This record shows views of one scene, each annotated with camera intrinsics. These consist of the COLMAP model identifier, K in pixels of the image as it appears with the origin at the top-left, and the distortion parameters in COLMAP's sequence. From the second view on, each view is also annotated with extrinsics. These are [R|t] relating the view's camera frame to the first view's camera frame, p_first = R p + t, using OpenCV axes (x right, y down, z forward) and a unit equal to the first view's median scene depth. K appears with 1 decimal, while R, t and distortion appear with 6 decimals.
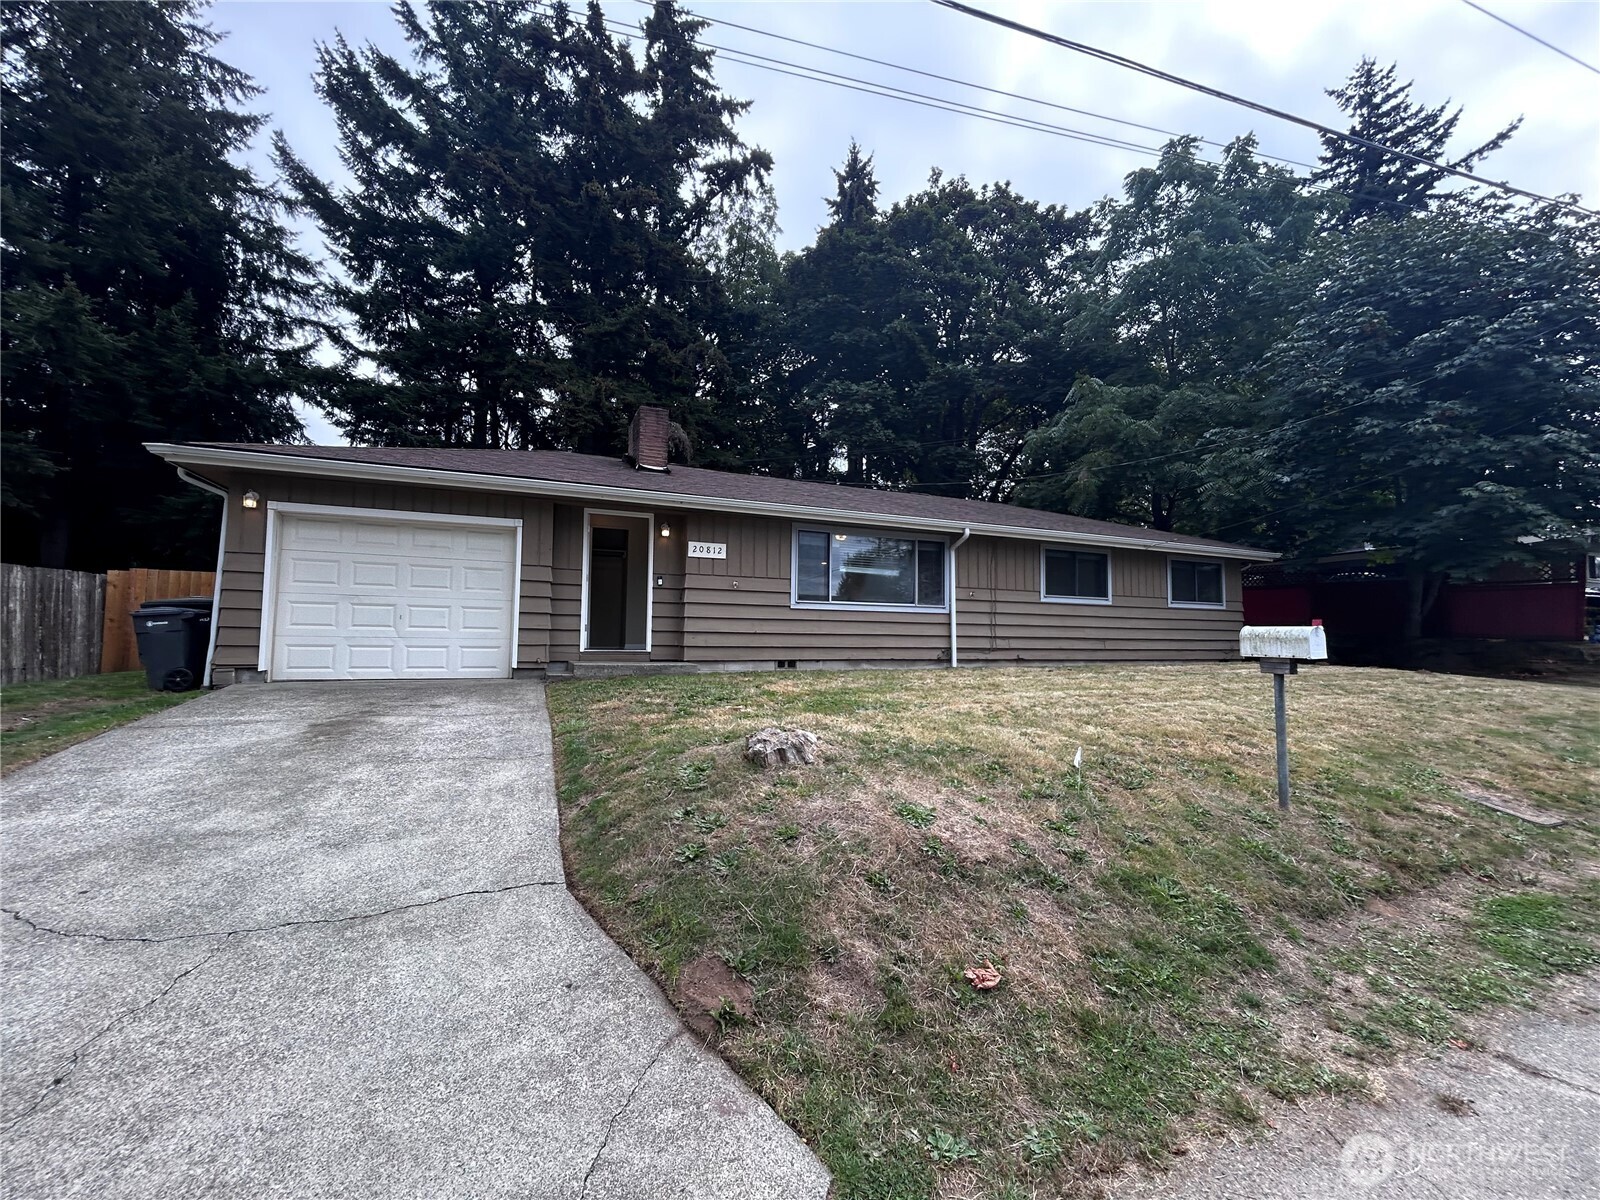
lens RADIAL K [[643.8, 0, 798.1], [0, 643.8, 600.0], [0, 0, 1]] dist [-0.001531, 0.000578]
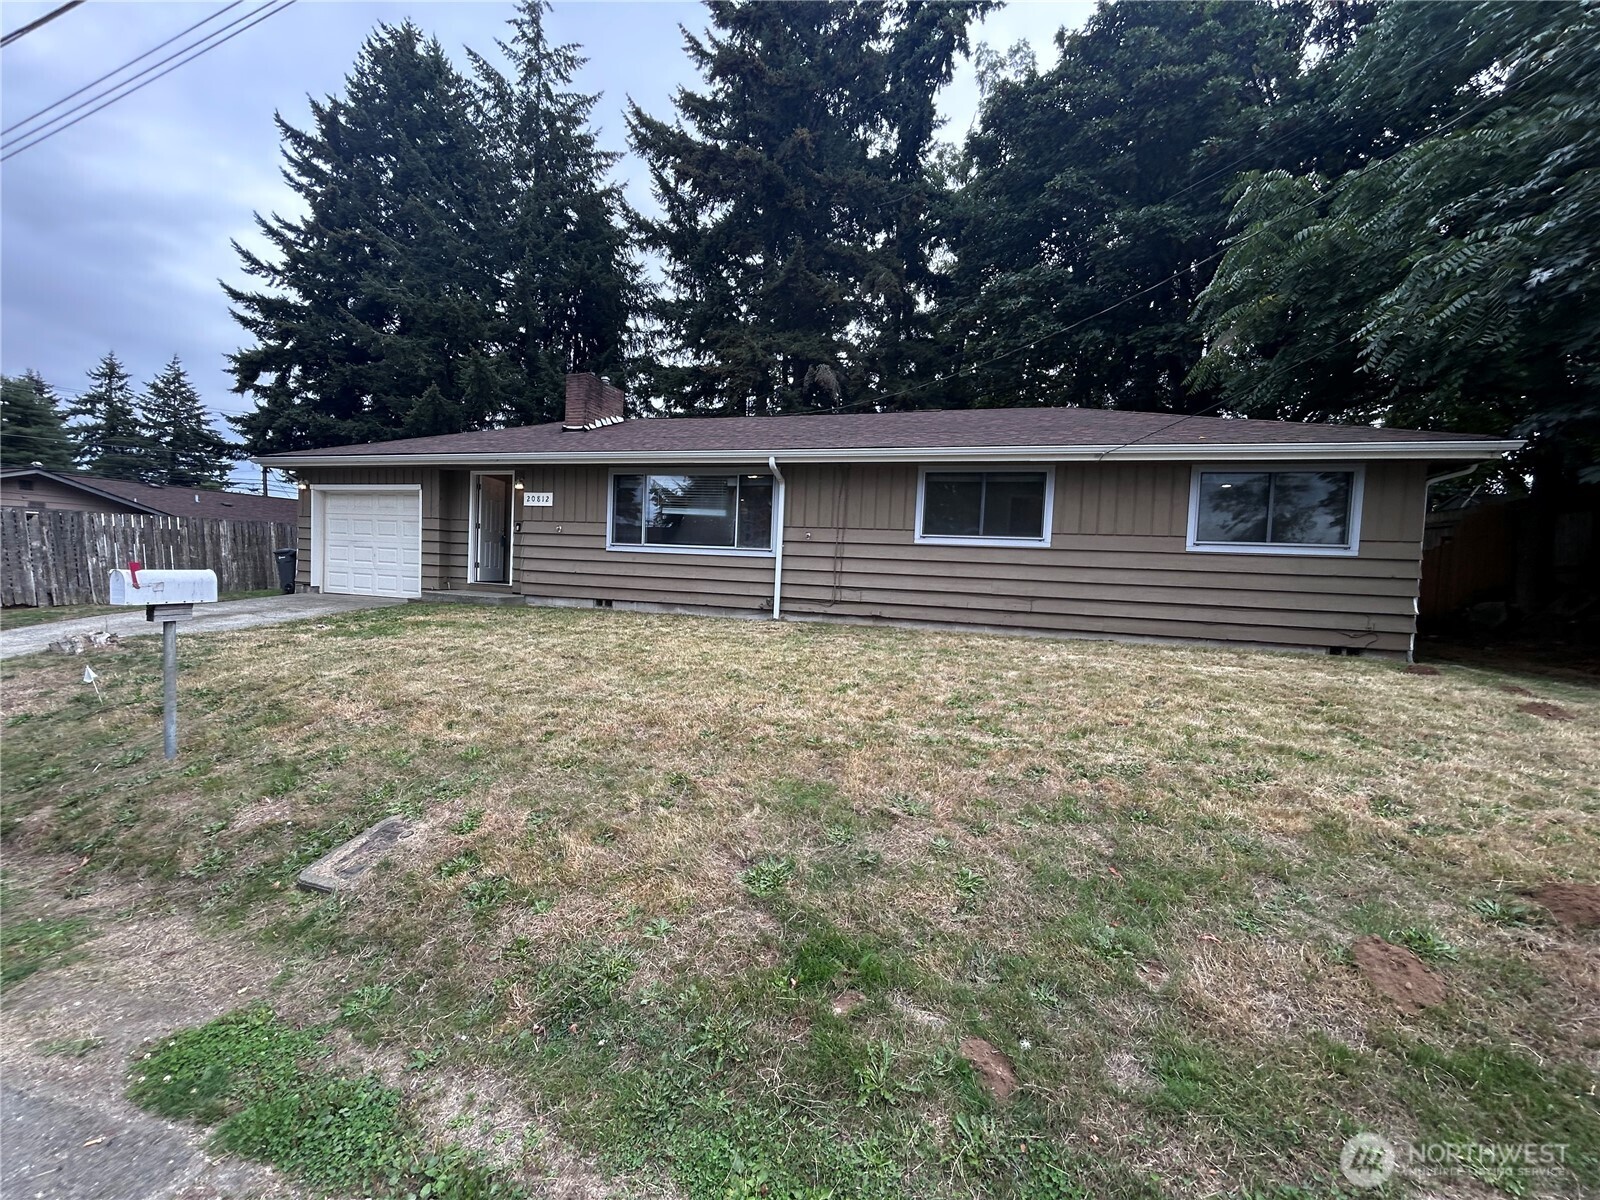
lens RADIAL K [[643.8, 0, 798.1], [0, 643.8, 600.0], [0, 0, 1]] dist [-0.001531, 0.000578]
pose [[0.763363, 0.052875, -0.643803, 0.825677], [0.004111, 0.996227, 0.086694, 0.003258], [0.645957, -0.068825, 0.760265, 0.358084]]
